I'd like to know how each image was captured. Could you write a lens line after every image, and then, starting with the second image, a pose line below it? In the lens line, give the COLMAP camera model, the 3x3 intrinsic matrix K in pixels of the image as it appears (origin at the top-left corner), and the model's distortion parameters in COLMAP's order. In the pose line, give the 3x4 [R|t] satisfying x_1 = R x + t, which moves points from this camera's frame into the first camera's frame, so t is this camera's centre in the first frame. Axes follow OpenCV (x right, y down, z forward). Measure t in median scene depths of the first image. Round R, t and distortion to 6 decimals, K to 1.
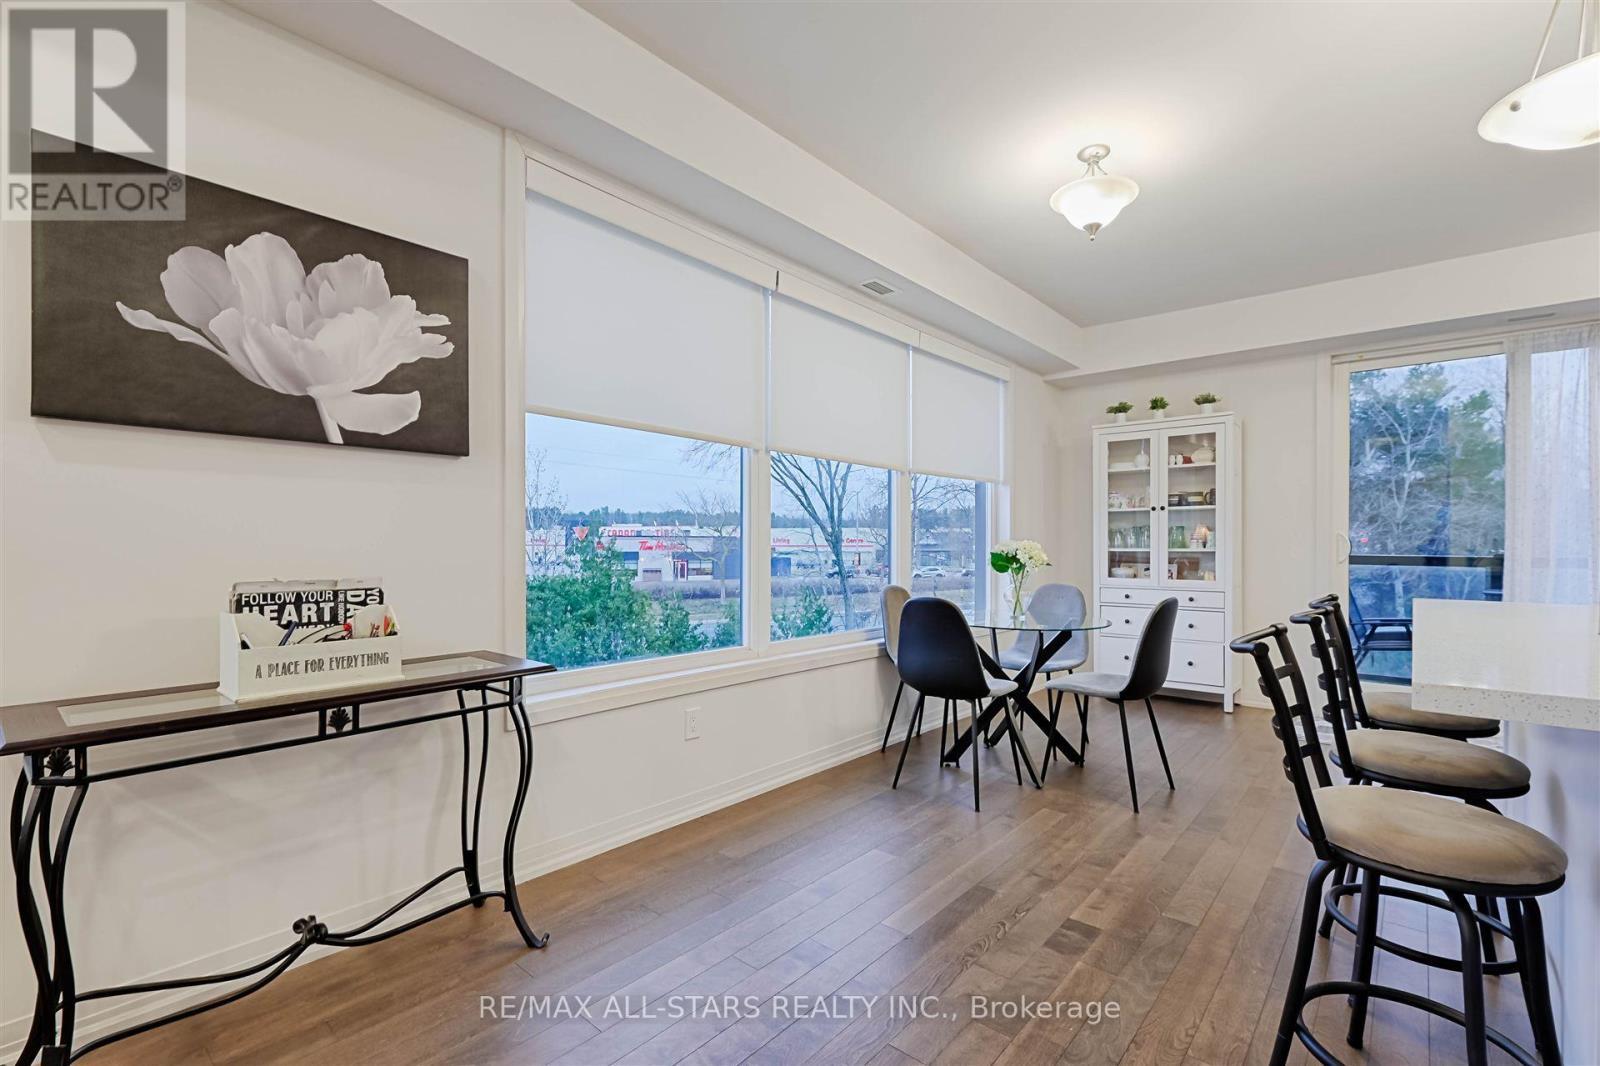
lens RADIAL K [[711.8, 0, 804.6], [0, 711.8, 543.8], [0, 0, 1]] dist [0.001853, -0.003230]
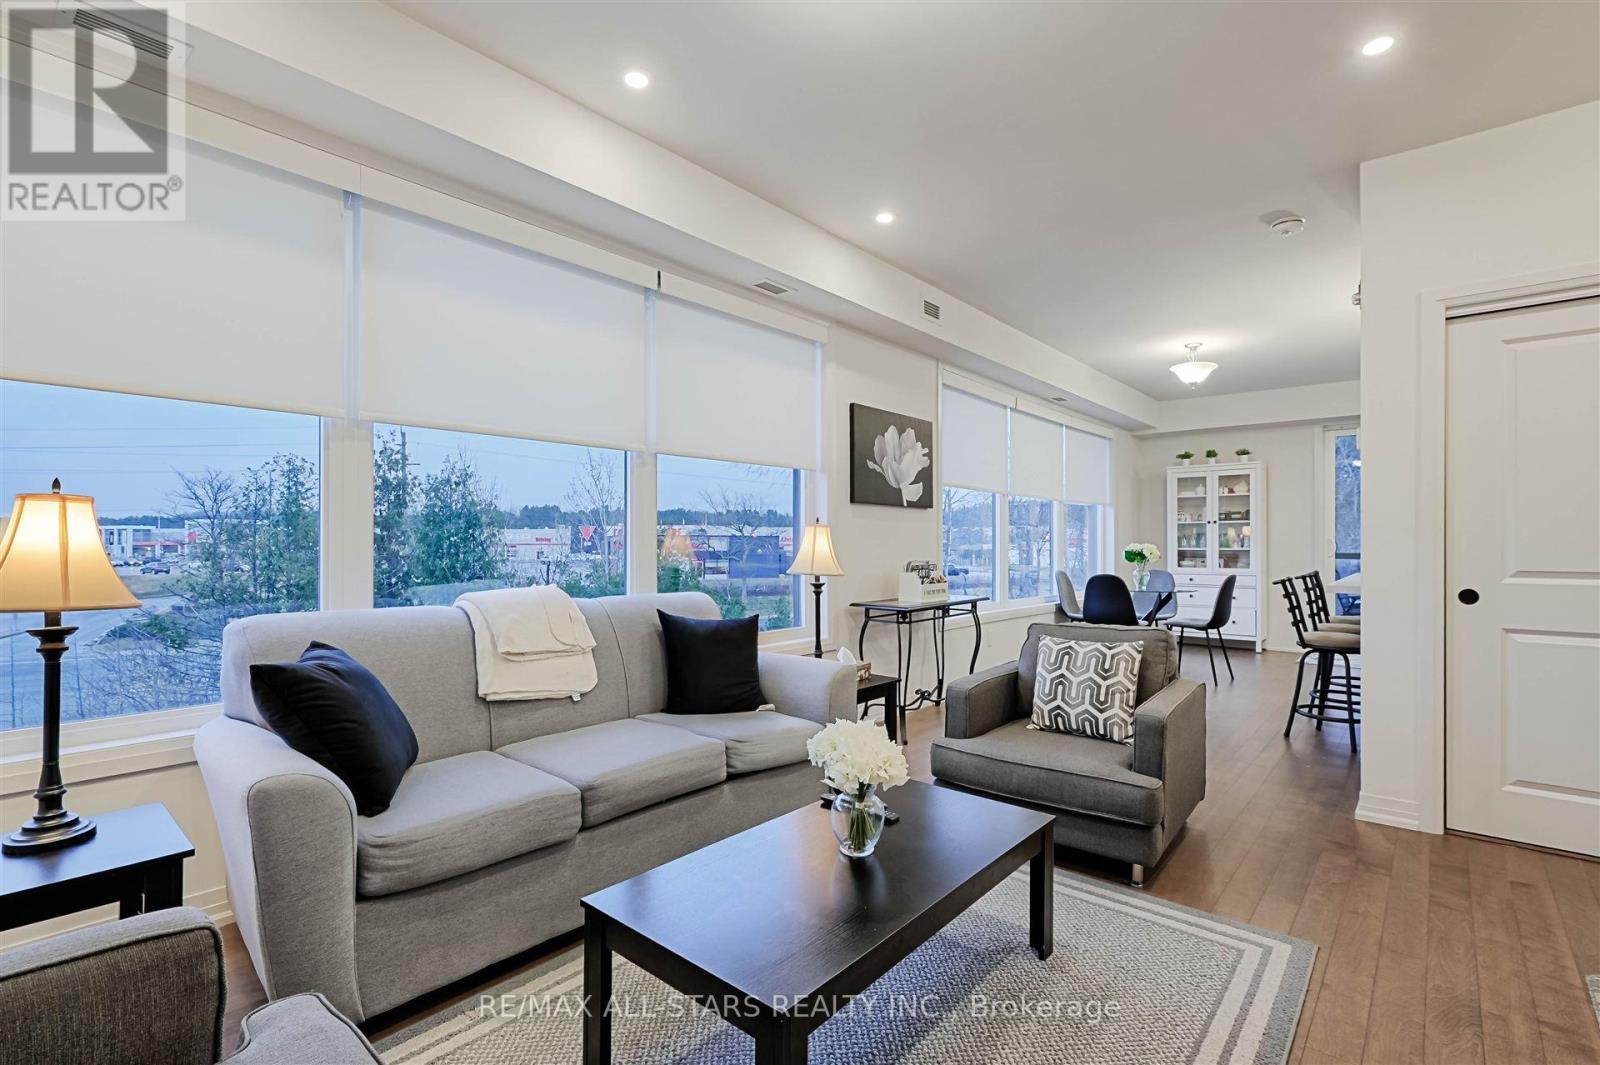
lens RADIAL K [[728.0, 0, 803.3], [0, 728.0, 539.9], [0, 0, 1]] dist [0.000617, -0.000384]
pose [[0.999992, -0.000663, -0.003829, -0.456650], [0.000647, 0.999992, -0.004029, -0.006718], [0.003831, 0.004027, 0.999985, -0.692163]]
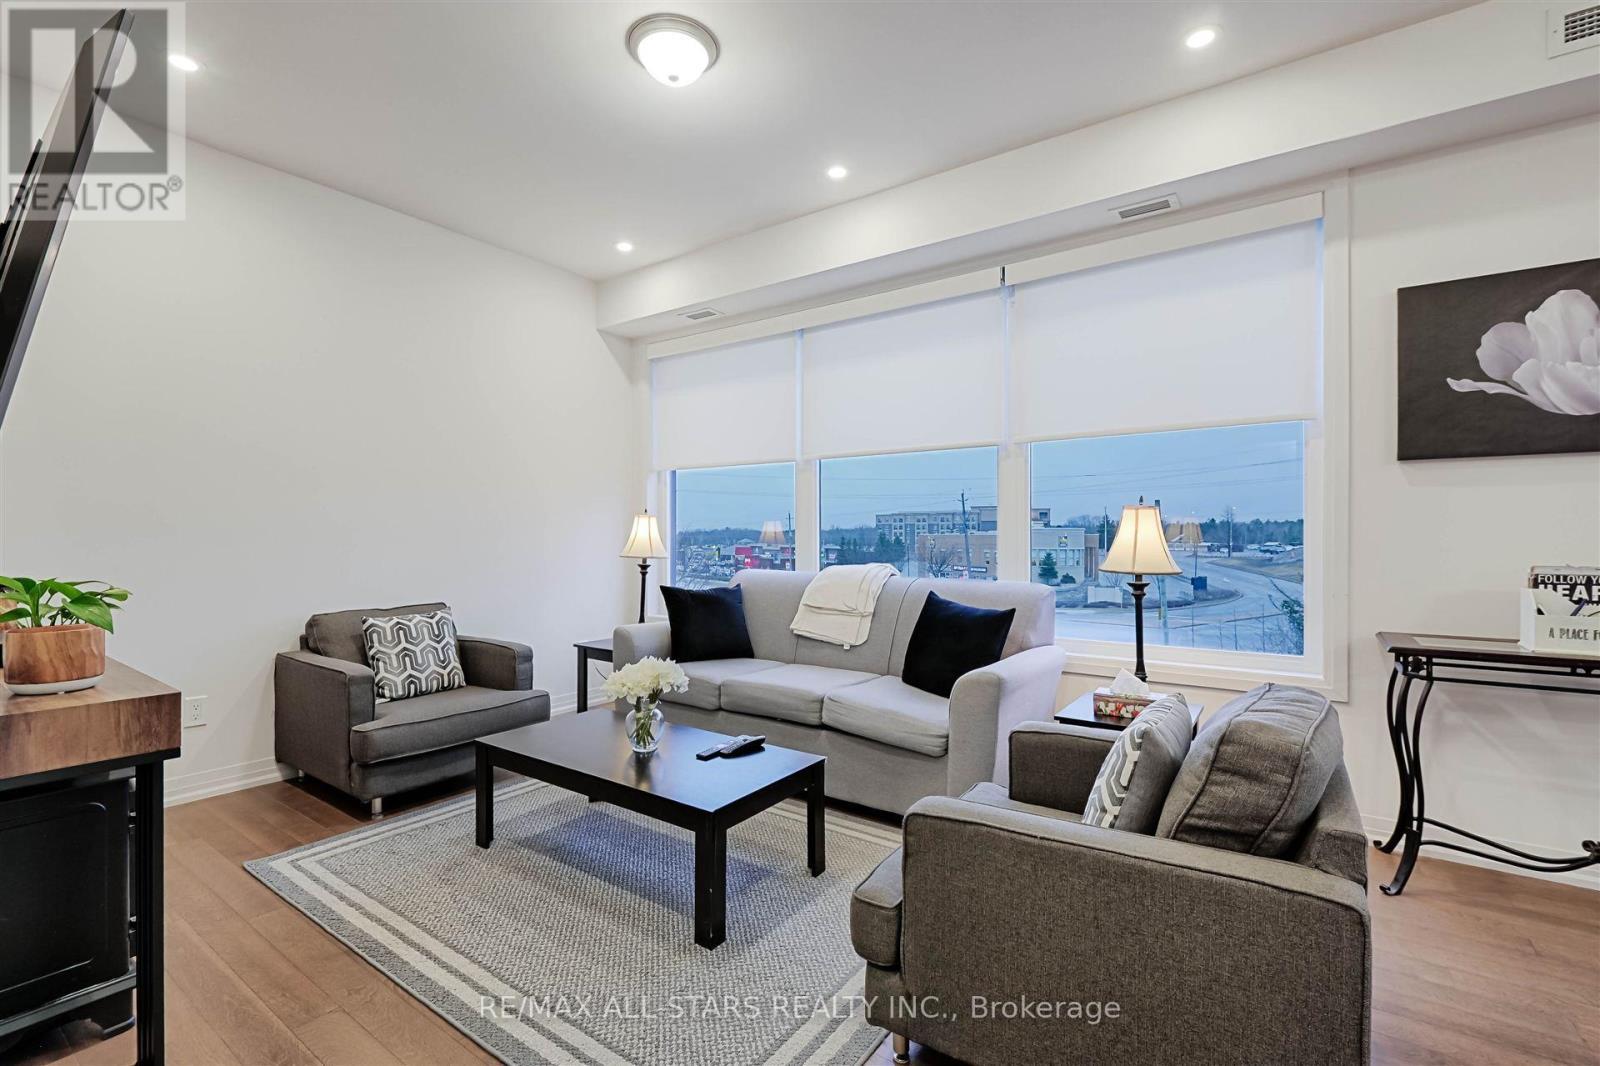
lens RADIAL K [[711.8, 0, 804.6], [0, 711.8, 543.8], [0, 0, 1]] dist [0.001853, -0.003230]
pose [[0.096073, 0.004764, -0.995363, 0.157793], [-0.001808, 0.999988, 0.004612, 0.003317], [0.995373, 0.001357, 0.096080, -0.194892]]
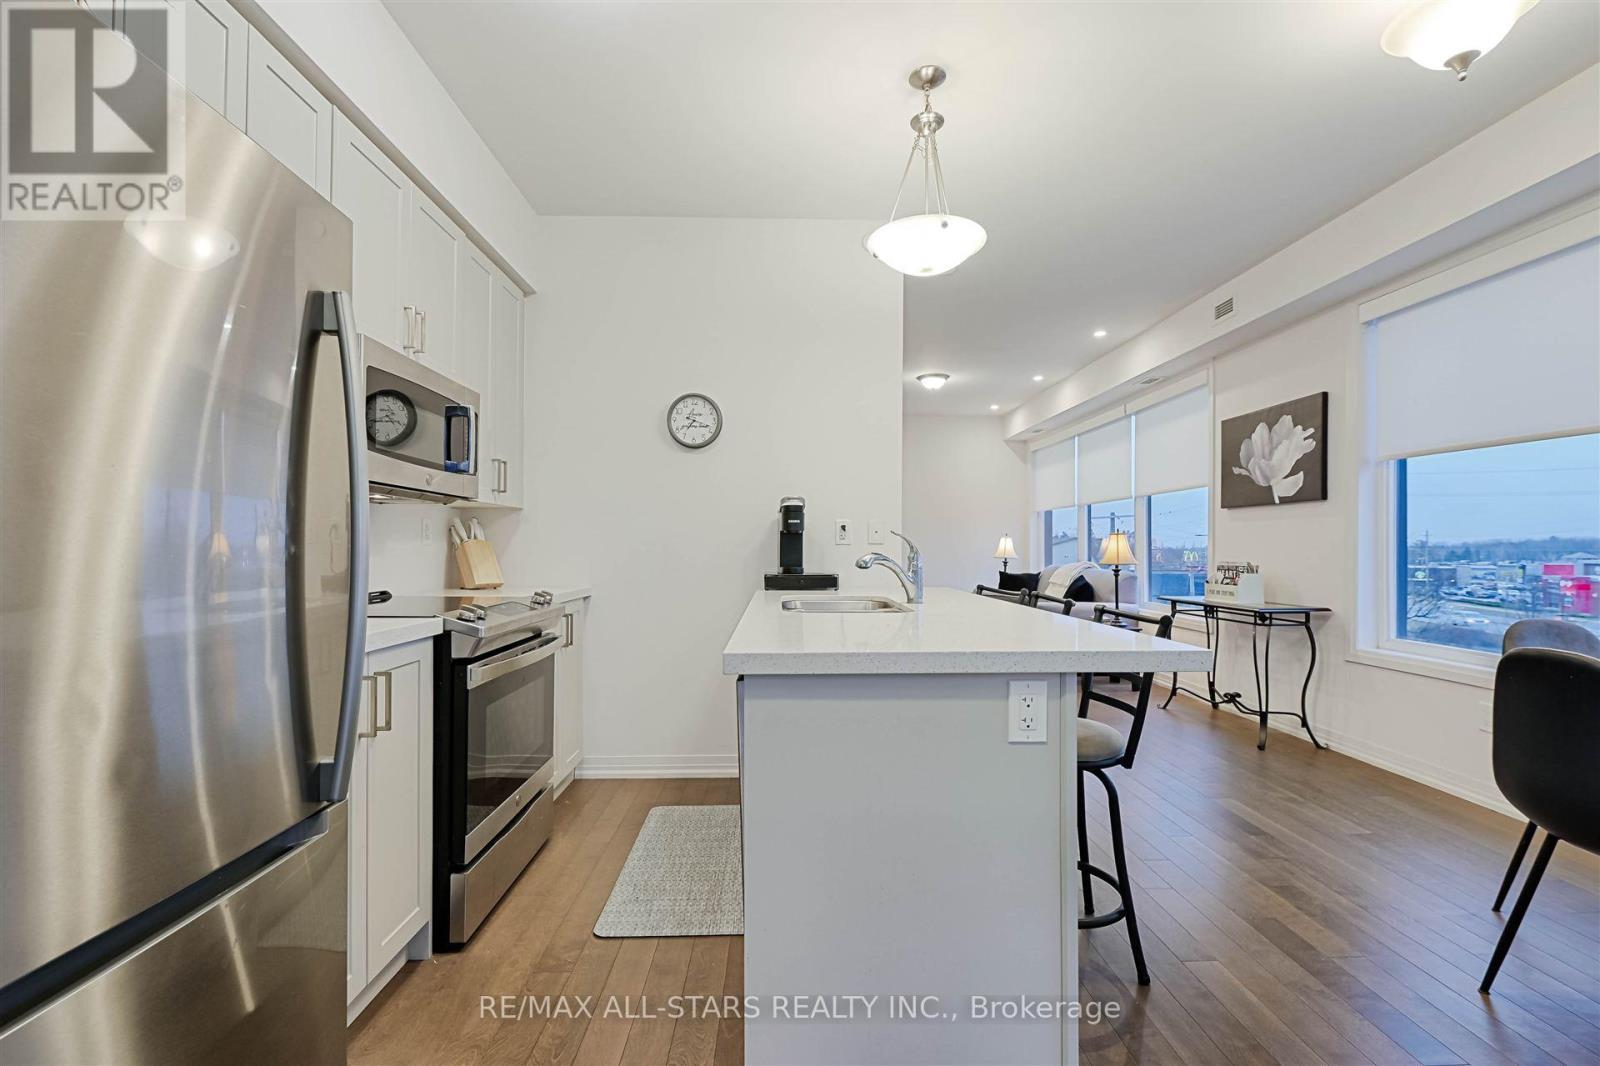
lens RADIAL K [[711.8, 0, 804.6], [0, 711.8, 543.8], [0, 0, 1]] dist [0.001853, -0.003230]
pose [[-0.738738, -0.010782, -0.673906, 0.901118], [-0.008033, 0.999942, -0.007193, 0.007180], [0.673945, 0.000100, -0.738782, 0.756889]]
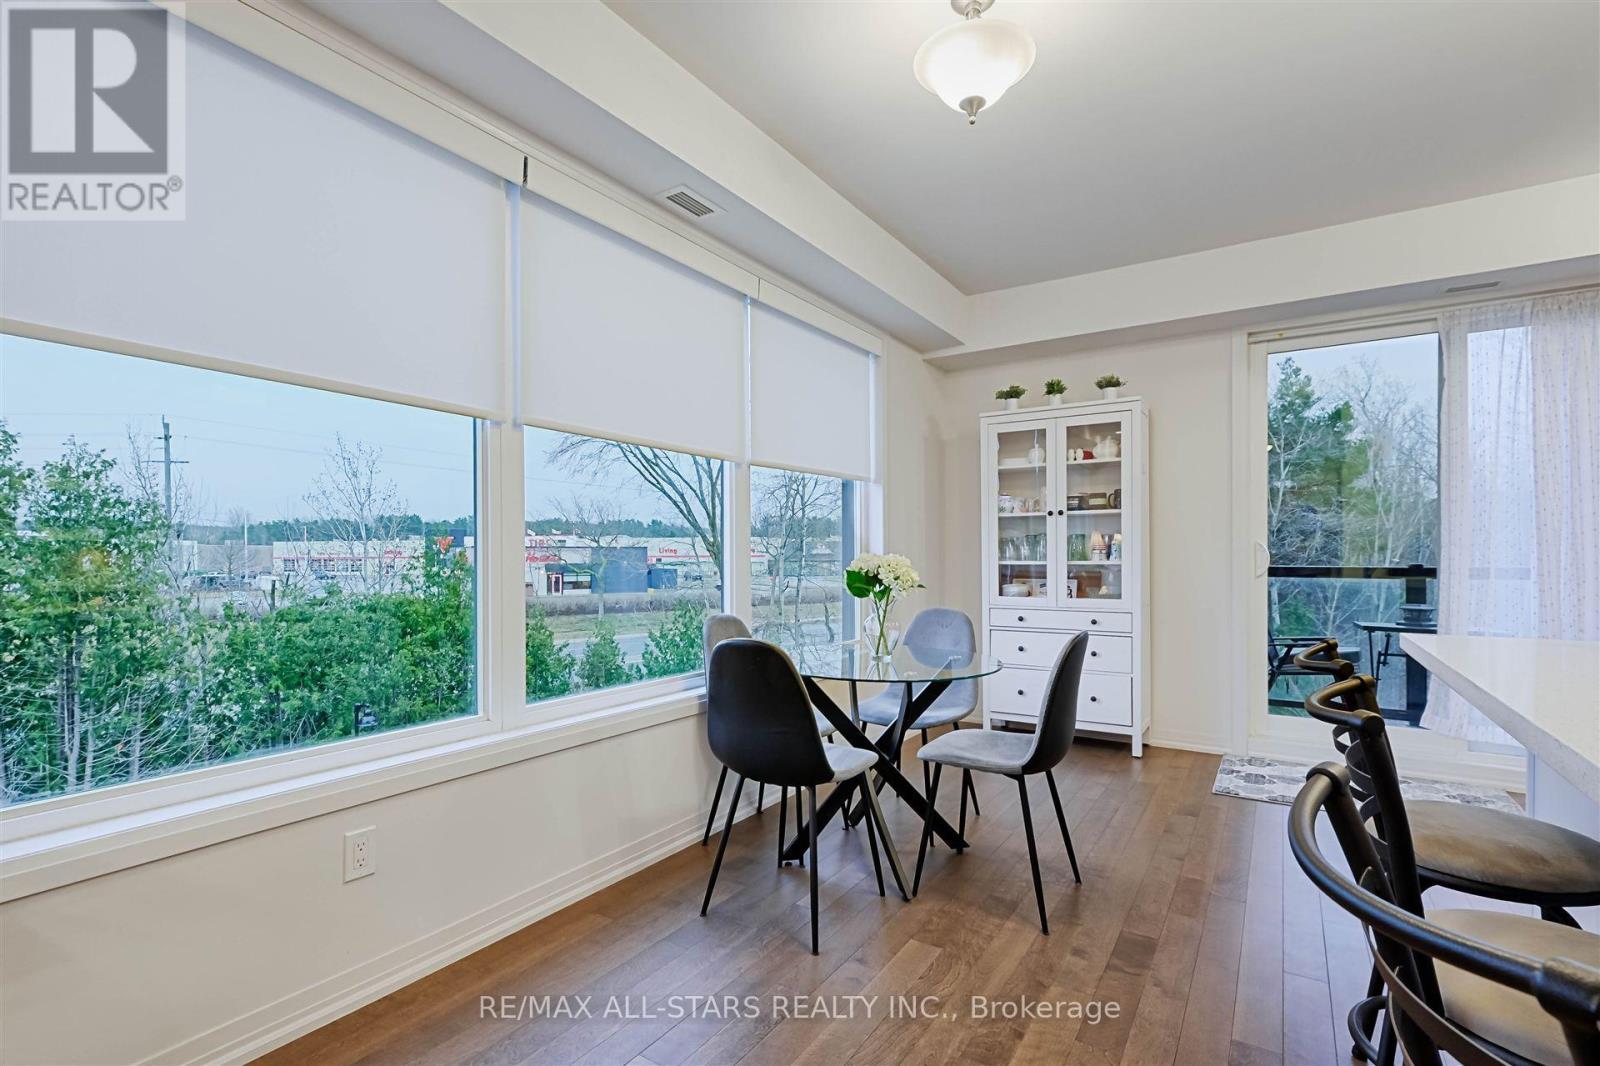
lens RADIAL K [[744.5, 0, 793.1], [0, 744.5, 556.2], [0, 0, 1]] dist [0.001075, -0.000294]
pose [[0.991306, -0.006681, 0.131404, 0.092971], [0.006231, 0.999973, 0.003836, -0.005263], [-0.131426, -0.002984, 0.991322, 0.212378]]
